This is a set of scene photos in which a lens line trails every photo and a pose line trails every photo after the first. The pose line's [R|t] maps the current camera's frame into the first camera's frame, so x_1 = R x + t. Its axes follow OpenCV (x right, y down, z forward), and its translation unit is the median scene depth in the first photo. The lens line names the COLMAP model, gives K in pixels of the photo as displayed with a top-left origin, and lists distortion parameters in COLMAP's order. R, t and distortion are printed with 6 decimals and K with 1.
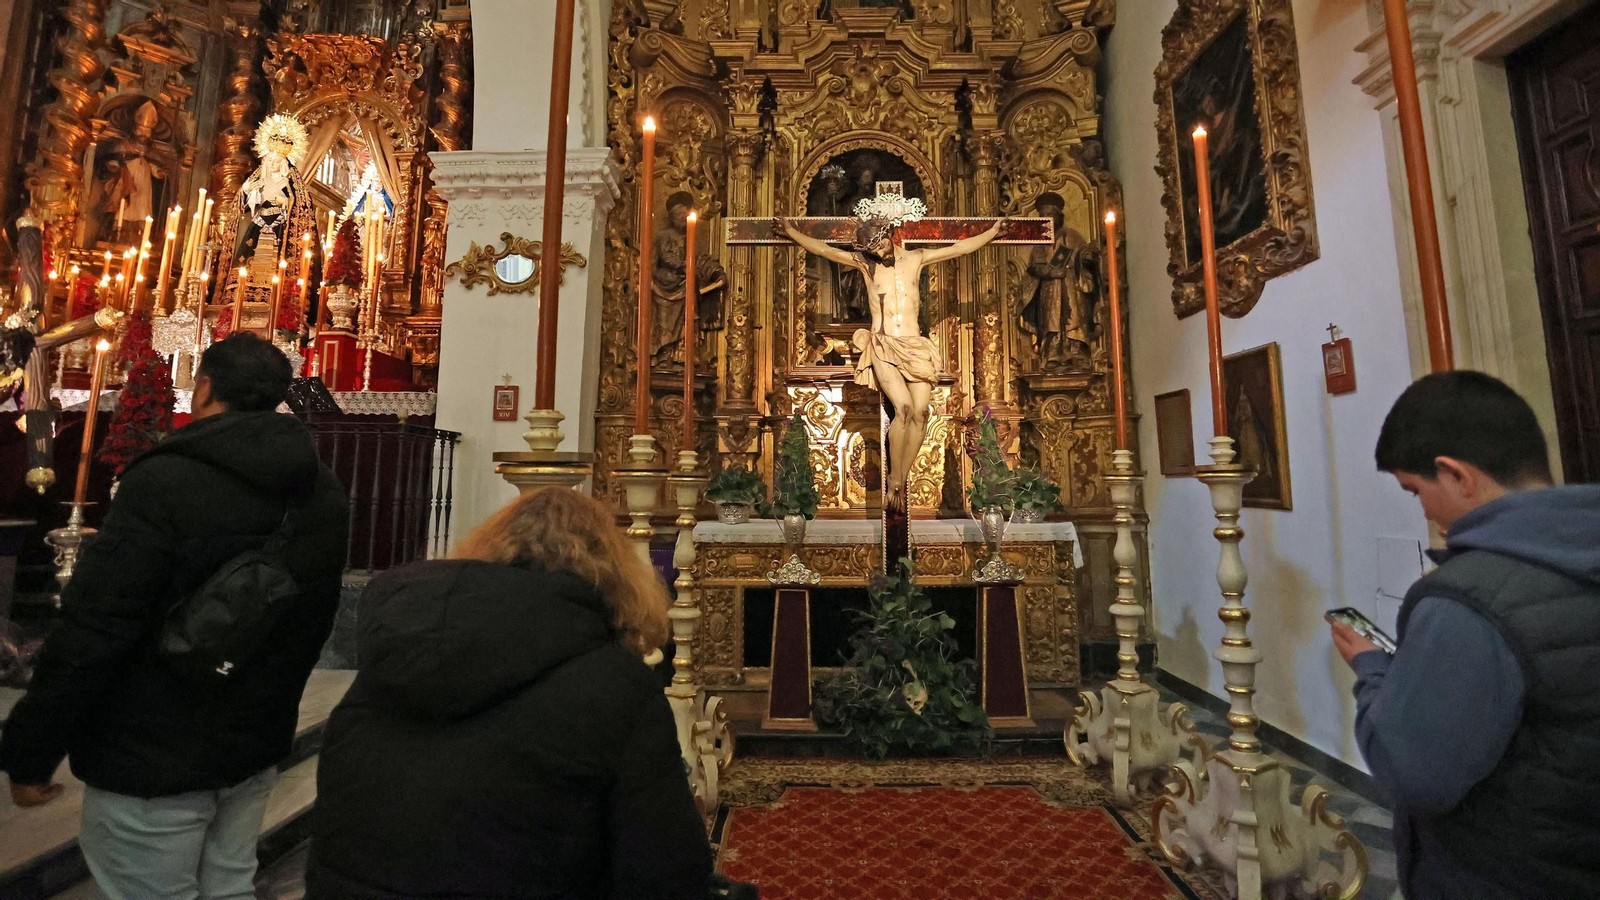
lens RADIAL K [[753.7, 0, 803.2], [0, 753.7, 382.0], [0, 0, 1]] dist [-0.089435, 0.040749]
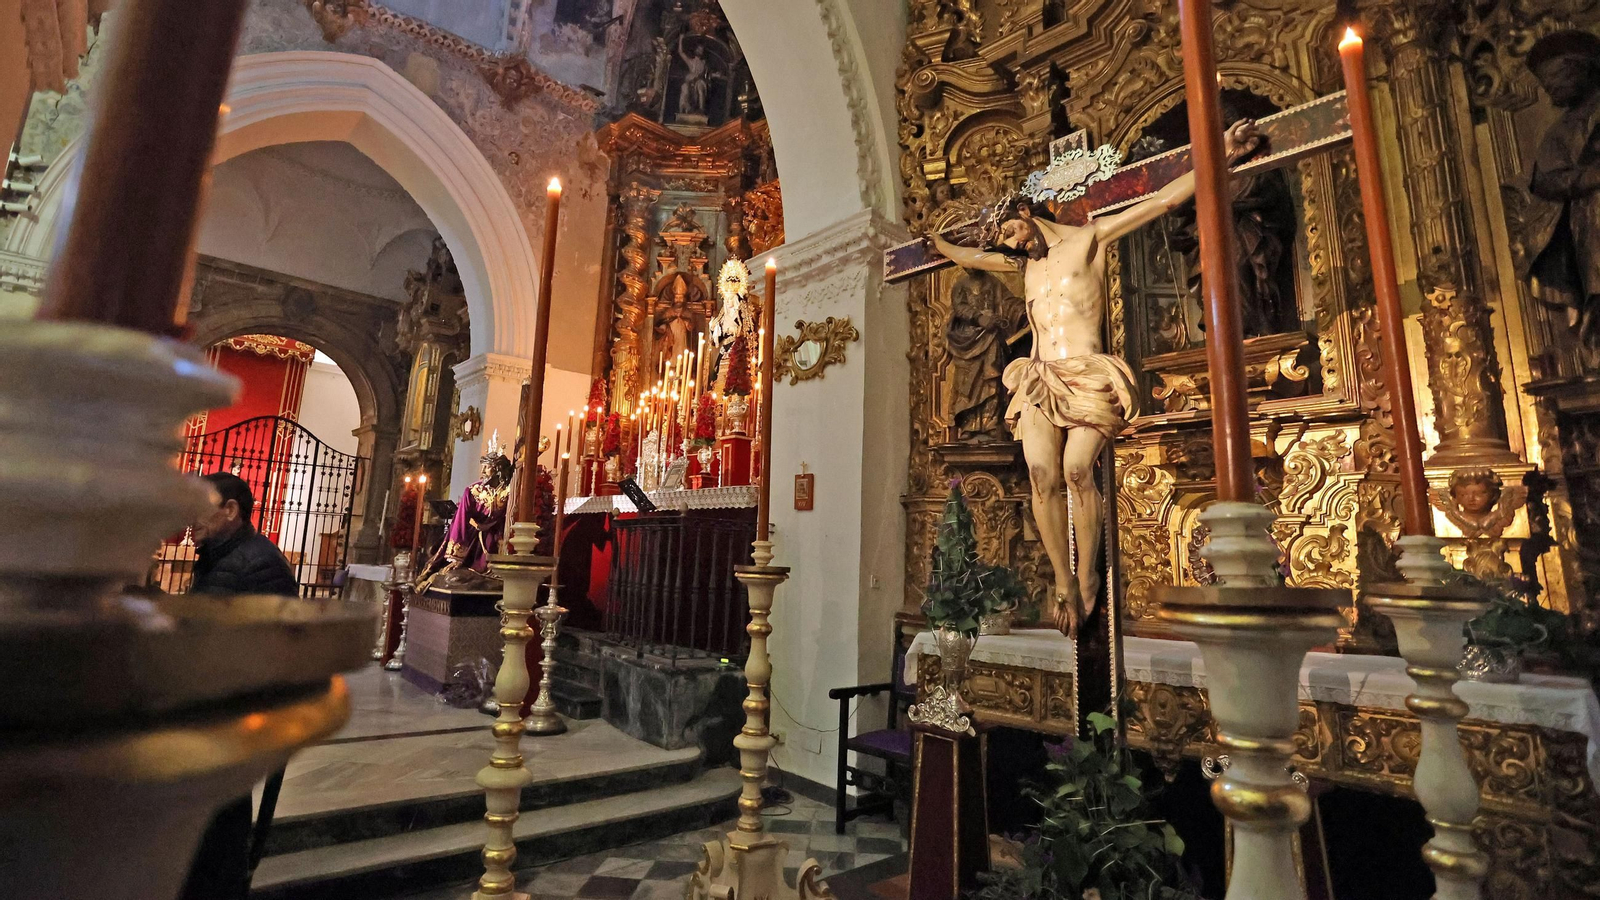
lens RADIAL K [[764.8, 0, 779.8], [0, 764.8, 422.5], [0, 0, 1]] dist [-0.090302, 0.043573]
pose [[0.684285, -0.111372, -0.720660, 0.296774], [0.068042, 0.993708, -0.088962, 0.023830], [0.726034, 0.011840, 0.687557, 0.265176]]
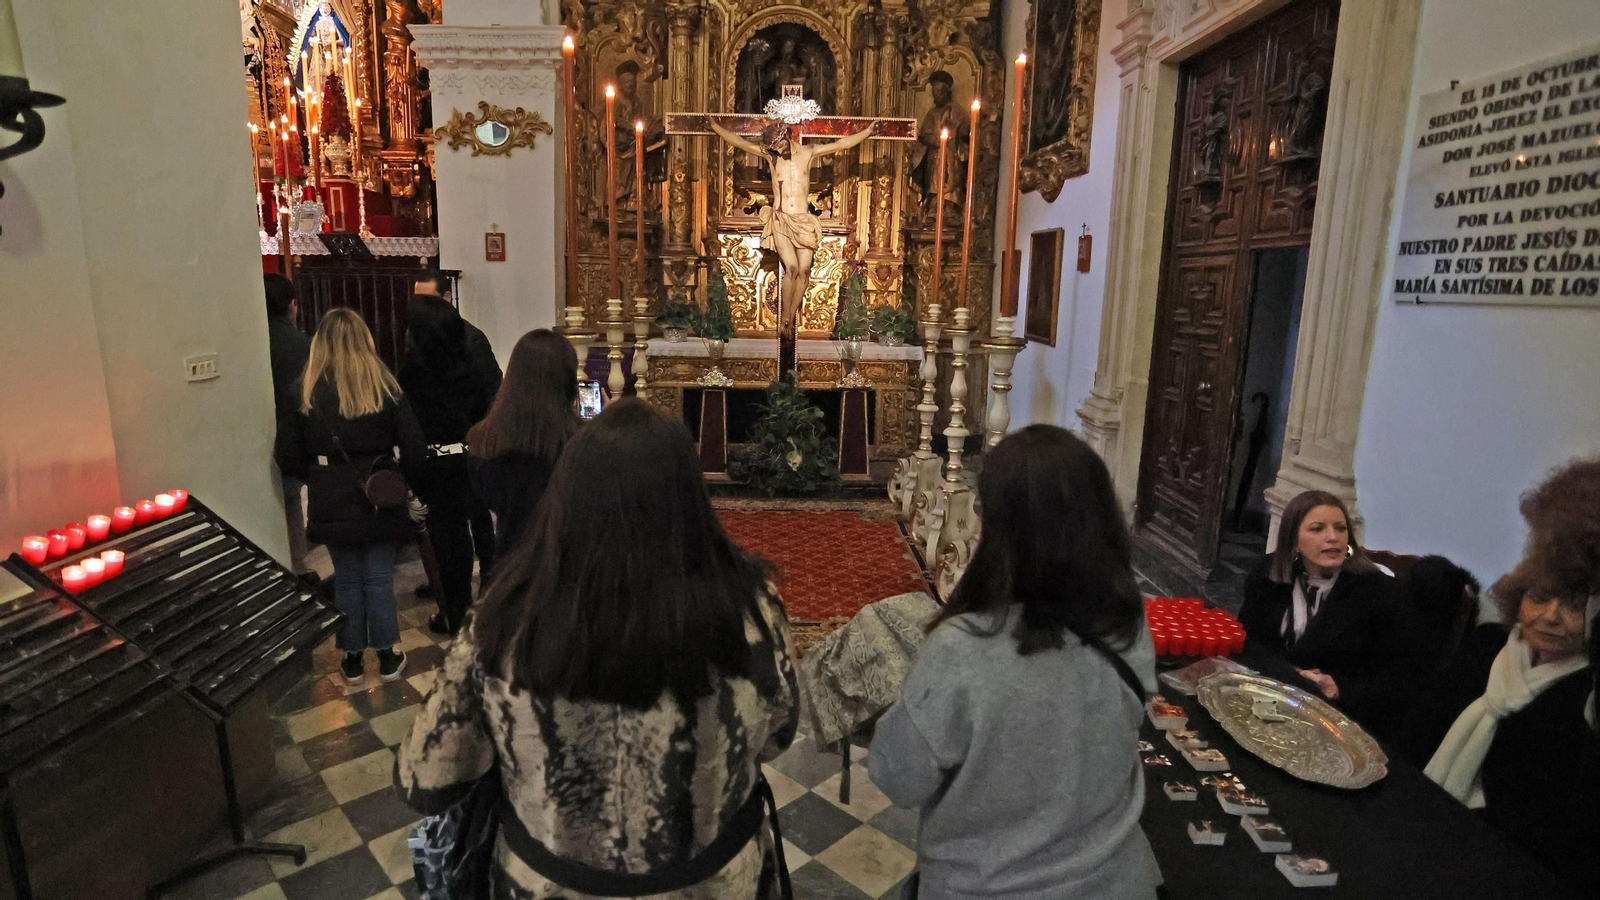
lens RADIAL K [[764.8, 0, 779.8], [0, 764.8, 422.5], [0, 0, 1]] dist [-0.090302, 0.043573]
pose [[0.999354, 0.013093, 0.033467, 0.044096], [-0.022769, 0.951187, 0.307775, -0.086816], [-0.027803, -0.308339, 0.950870, -0.308293]]
